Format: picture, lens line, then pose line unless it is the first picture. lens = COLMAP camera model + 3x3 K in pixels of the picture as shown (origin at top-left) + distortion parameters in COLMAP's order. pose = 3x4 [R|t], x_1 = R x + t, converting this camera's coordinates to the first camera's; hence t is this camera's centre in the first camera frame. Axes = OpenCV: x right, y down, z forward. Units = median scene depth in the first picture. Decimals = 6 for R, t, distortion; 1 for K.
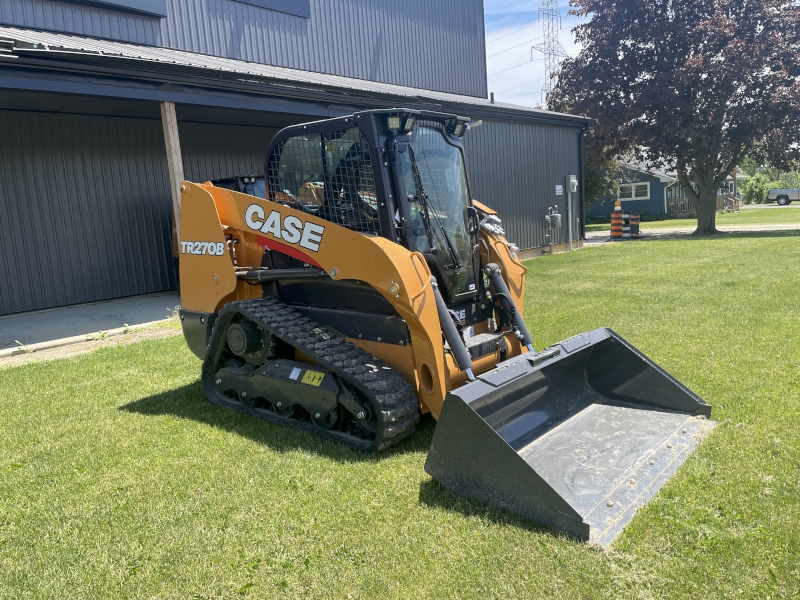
lens RADIAL K [[608.6, 0, 400.0], [0, 608.6, 300.0], [0, 0, 1]] dist [0.084248, -0.108119]
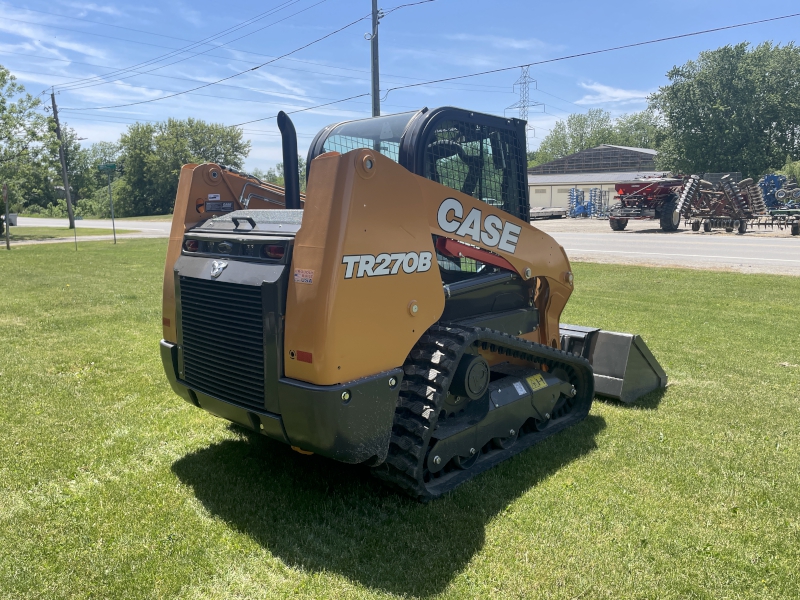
lens RADIAL K [[608.6, 0, 400.0], [0, 608.6, 300.0], [0, 0, 1]] dist [0.084248, -0.108119]
pose [[0.030277, -0.098777, 0.994649, -1.009384], [0.149115, 0.984416, 0.093221, -0.113498], [-0.988356, 0.145494, 0.044535, 1.055661]]
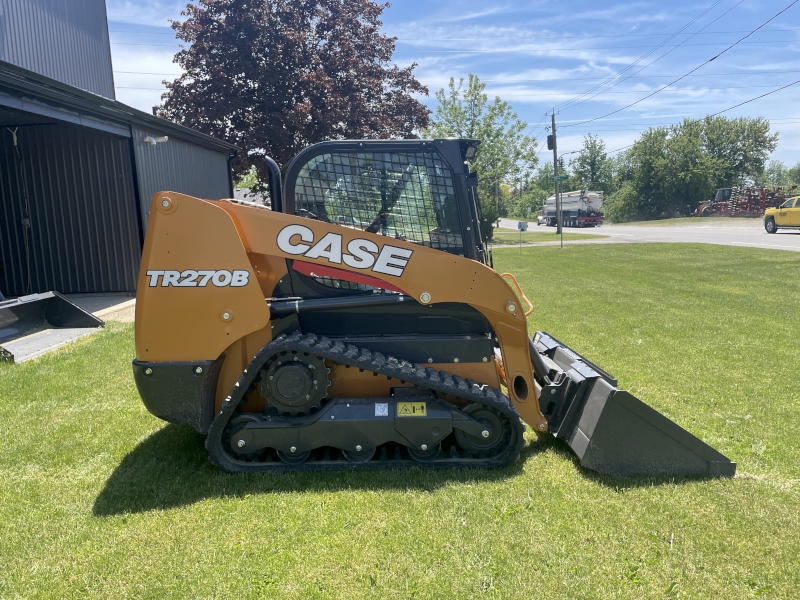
lens RADIAL K [[608.6, 0, 400.0], [0, 608.6, 300.0], [0, 0, 1]] dist [0.084248, -0.108119]
pose [[0.743708, -0.054706, 0.666262, -0.712665], [0.082329, 0.996554, -0.010074, -0.030477], [-0.663415, 0.062345, 0.745650, 0.270829]]
